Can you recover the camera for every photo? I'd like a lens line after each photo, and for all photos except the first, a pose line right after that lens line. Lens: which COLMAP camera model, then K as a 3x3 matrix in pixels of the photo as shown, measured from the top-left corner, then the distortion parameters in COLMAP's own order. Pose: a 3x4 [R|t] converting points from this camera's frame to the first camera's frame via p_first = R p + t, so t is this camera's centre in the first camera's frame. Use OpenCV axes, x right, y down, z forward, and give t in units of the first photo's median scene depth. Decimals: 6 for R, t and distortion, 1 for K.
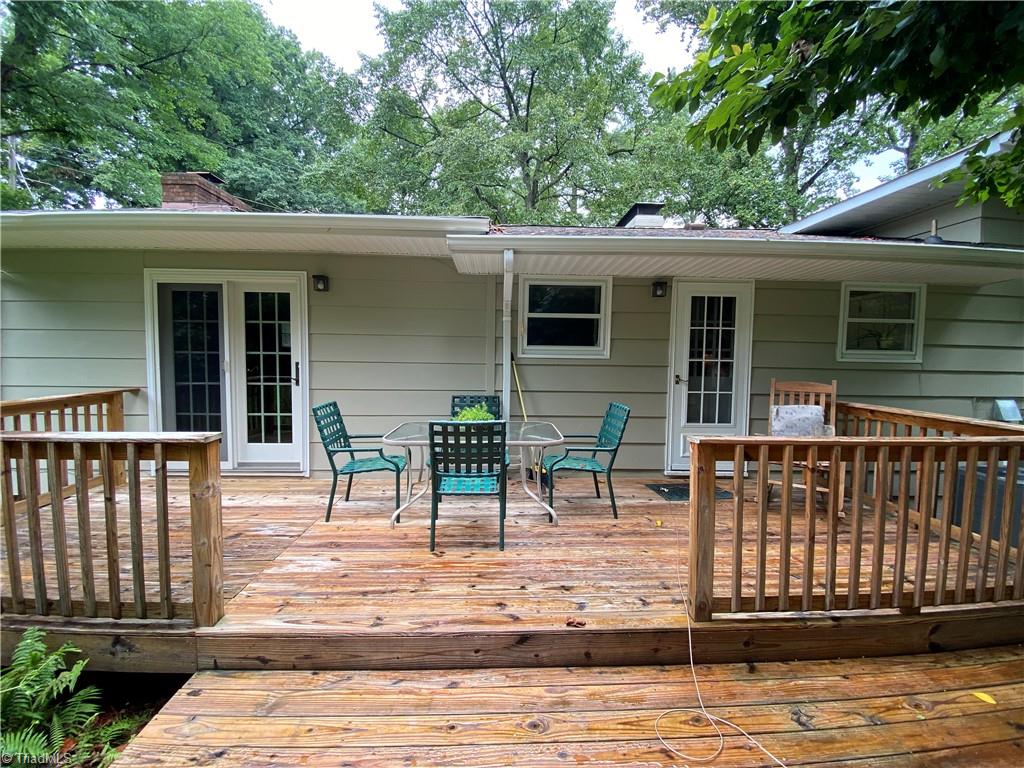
lens RADIAL K [[413.2, 0, 509.8], [0, 413.2, 381.3], [0, 0, 1]] dist [0.029324, -0.024915]
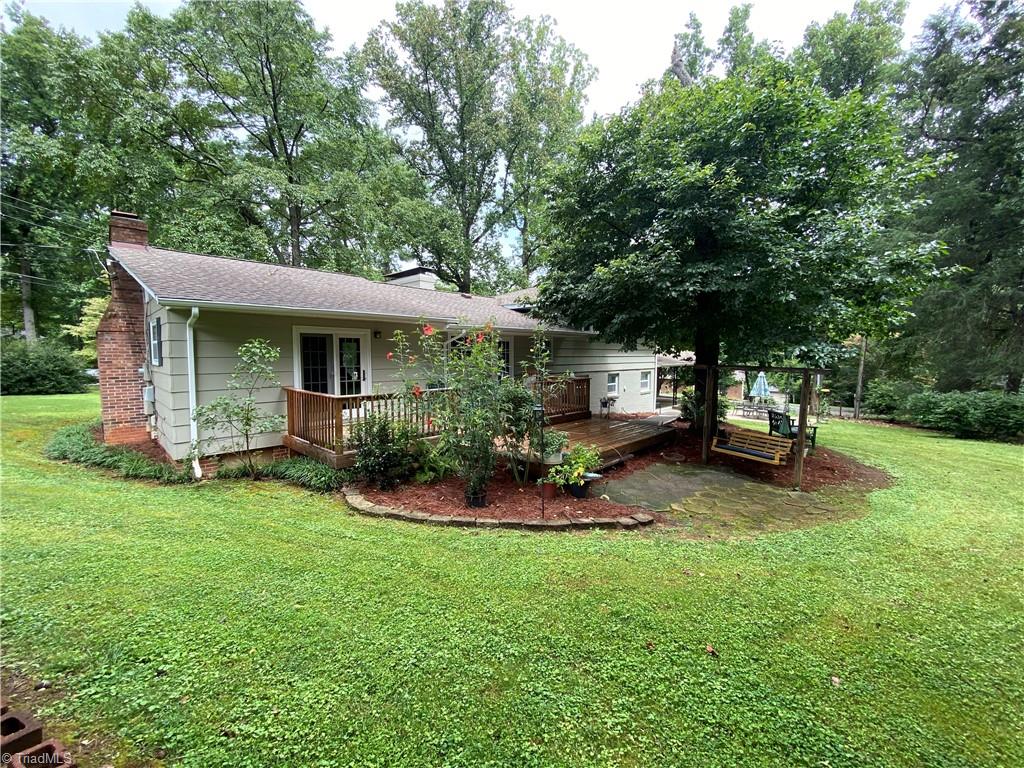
lens RADIAL K [[413.2, 0, 509.8], [0, 413.2, 381.3], [0, 0, 1]] dist [0.029324, -0.024915]
pose [[0.731018, -0.059030, 0.679800, -1.387174], [0.048312, 0.998228, 0.034729, -0.024774], [-0.680645, 0.007455, 0.732575, -1.071942]]
